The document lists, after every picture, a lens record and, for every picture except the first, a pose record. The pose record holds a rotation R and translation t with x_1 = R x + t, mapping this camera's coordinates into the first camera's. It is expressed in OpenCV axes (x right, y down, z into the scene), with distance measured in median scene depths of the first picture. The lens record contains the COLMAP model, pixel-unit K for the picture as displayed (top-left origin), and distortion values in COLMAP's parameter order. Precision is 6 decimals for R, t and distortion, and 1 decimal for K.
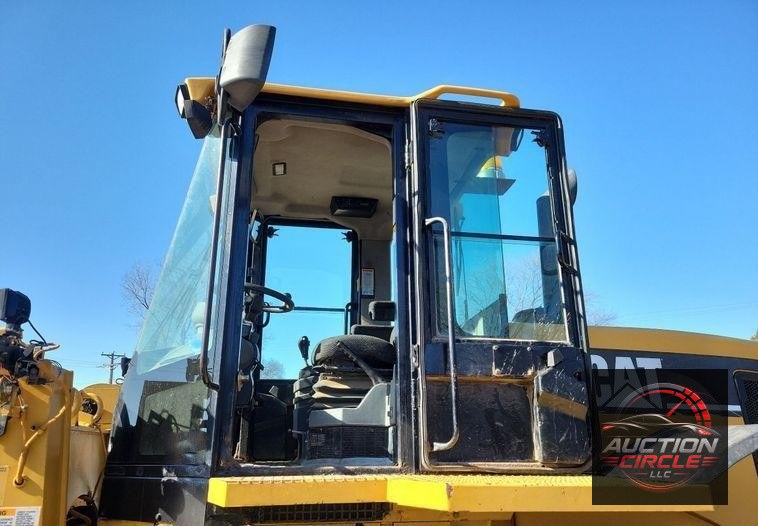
lens RADIAL K [[571.4, 0, 387.7], [0, 571.4, 269.0], [0, 0, 1]] dist [0.061185, -0.054336]
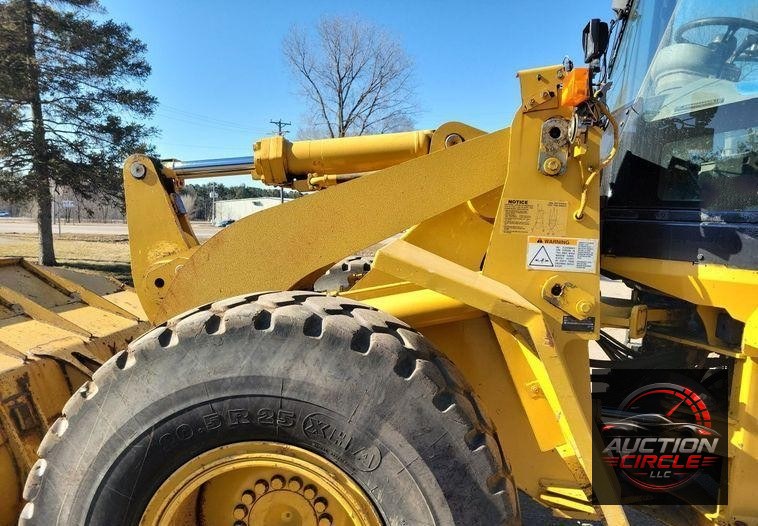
lens RADIAL K [[575.5, 0, 385.6], [0, 575.5, 281.1], [0, 0, 1]] dist [0.067509, -0.056759]
pose [[0.971517, 0.085433, -0.221035, -0.700343], [0.008423, 0.919713, 0.392502, 0.046163], [0.236822, -0.383184, 0.892796, -0.096089]]
